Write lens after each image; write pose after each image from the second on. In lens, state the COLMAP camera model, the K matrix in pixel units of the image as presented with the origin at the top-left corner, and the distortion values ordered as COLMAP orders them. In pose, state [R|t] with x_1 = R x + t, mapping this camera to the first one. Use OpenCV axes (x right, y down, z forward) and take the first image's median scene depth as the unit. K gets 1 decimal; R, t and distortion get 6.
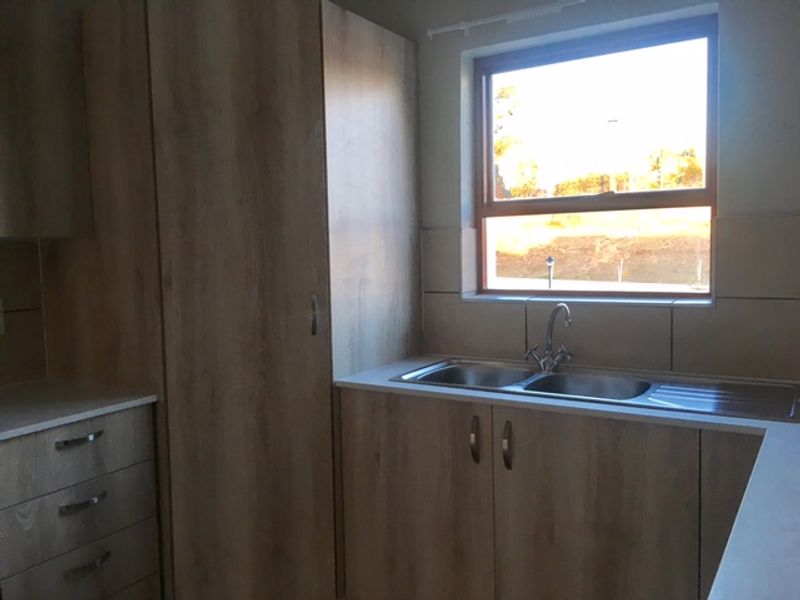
lens RADIAL K [[681.6, 0, 400.0], [0, 681.6, 300.0], [0, 0, 1]] dist [0.016022, 0.002766]
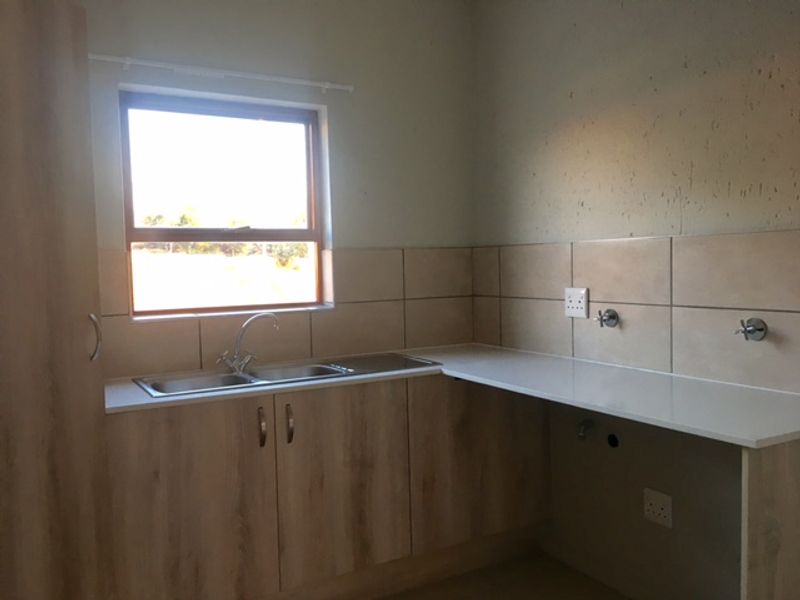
lens RADIAL K [[681.6, 0, 400.0], [0, 681.6, 300.0], [0, 0, 1]] dist [0.016022, 0.002766]
pose [[0.463222, -0.033951, 0.885591, -0.760315], [0.086540, 0.996223, -0.007074, 0.011406], [-0.882007, 0.079916, 0.464411, 0.195654]]
